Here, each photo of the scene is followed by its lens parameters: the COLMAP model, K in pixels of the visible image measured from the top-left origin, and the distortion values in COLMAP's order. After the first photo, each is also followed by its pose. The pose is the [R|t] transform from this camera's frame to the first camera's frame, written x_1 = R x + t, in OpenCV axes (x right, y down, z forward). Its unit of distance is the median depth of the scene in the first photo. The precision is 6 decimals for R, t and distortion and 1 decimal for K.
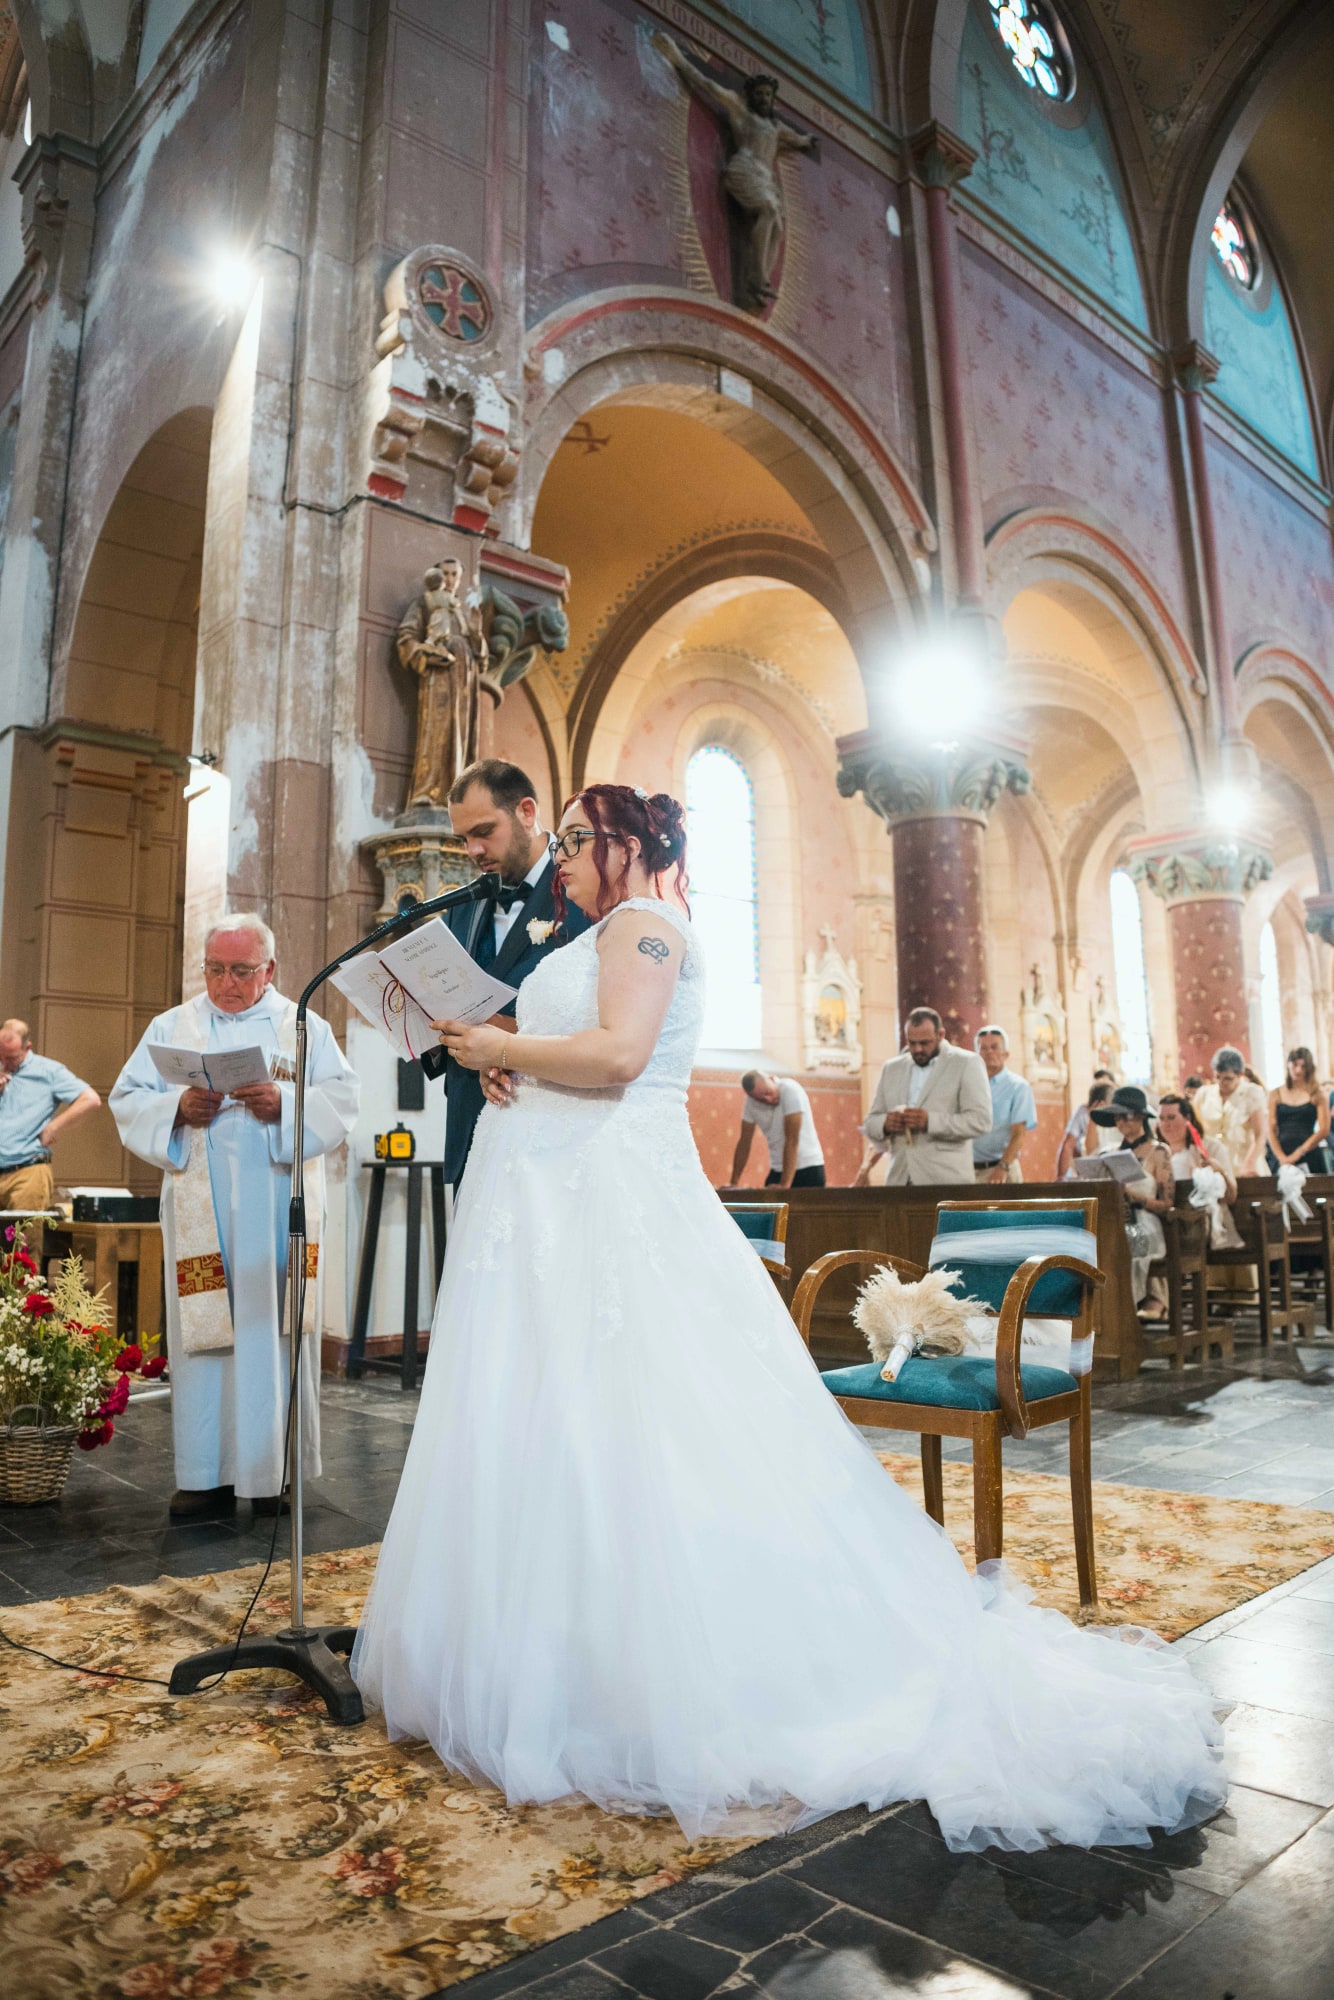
lens RADIAL K [[1435.0, 0, 623.4], [0, 1435.0, 969.2], [0, 0, 1]] dist [-0.193400, 0.065797]
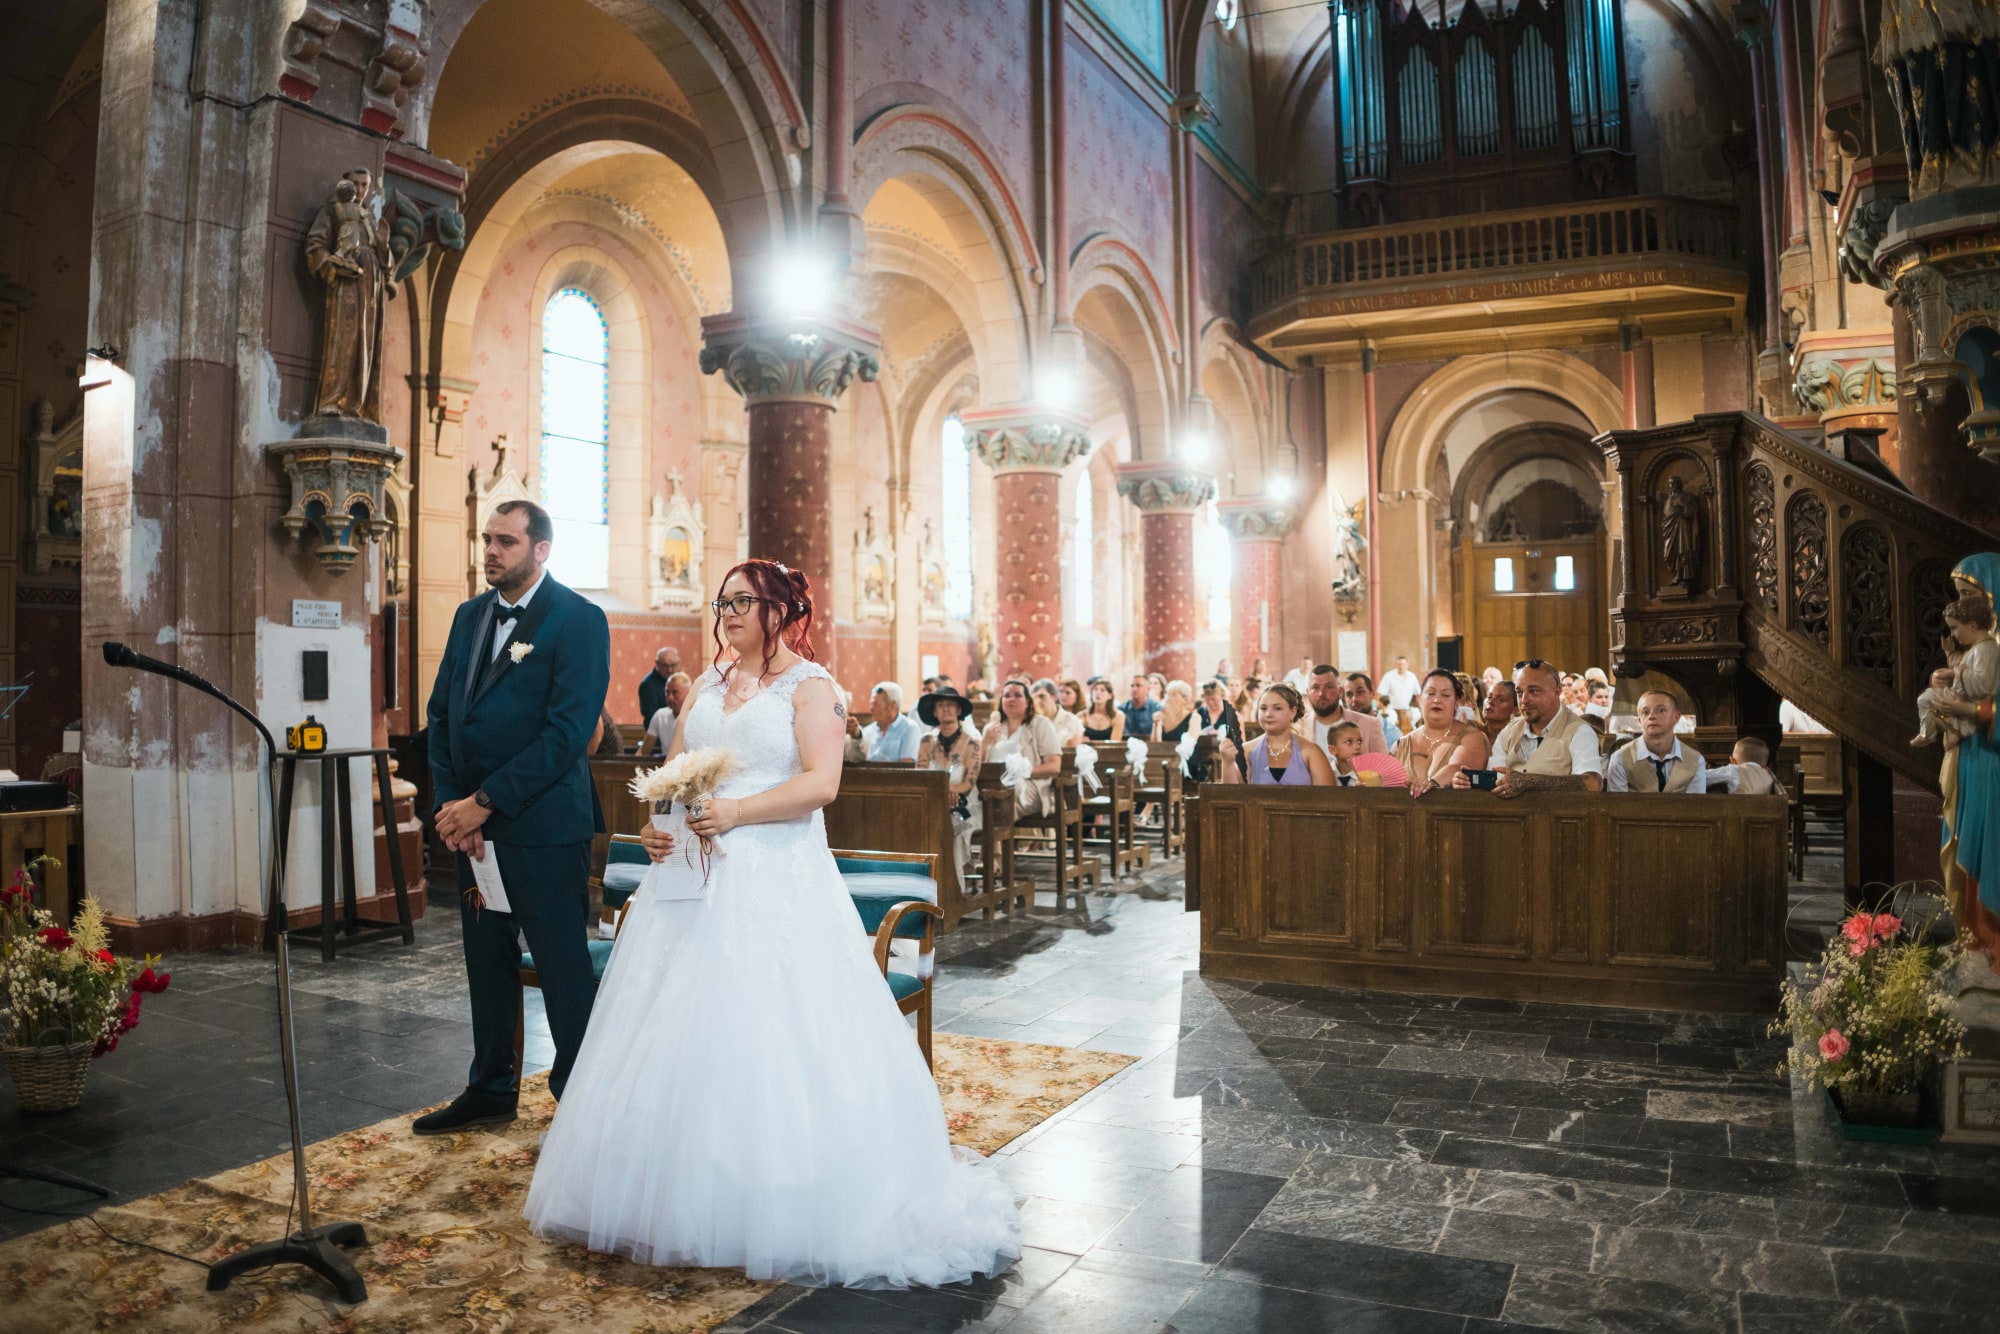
lens RADIAL K [[1435.0, 0, 1000.0], [0, 1435.0, 667.0], [0, 0, 1]] dist [-0.193400, 0.065797]
pose [[0.927839, 0.004608, 0.372954, -0.046329], [-0.054688, 0.990798, 0.123810, -0.066084], [-0.368951, -0.135272, 0.919552, -0.105844]]
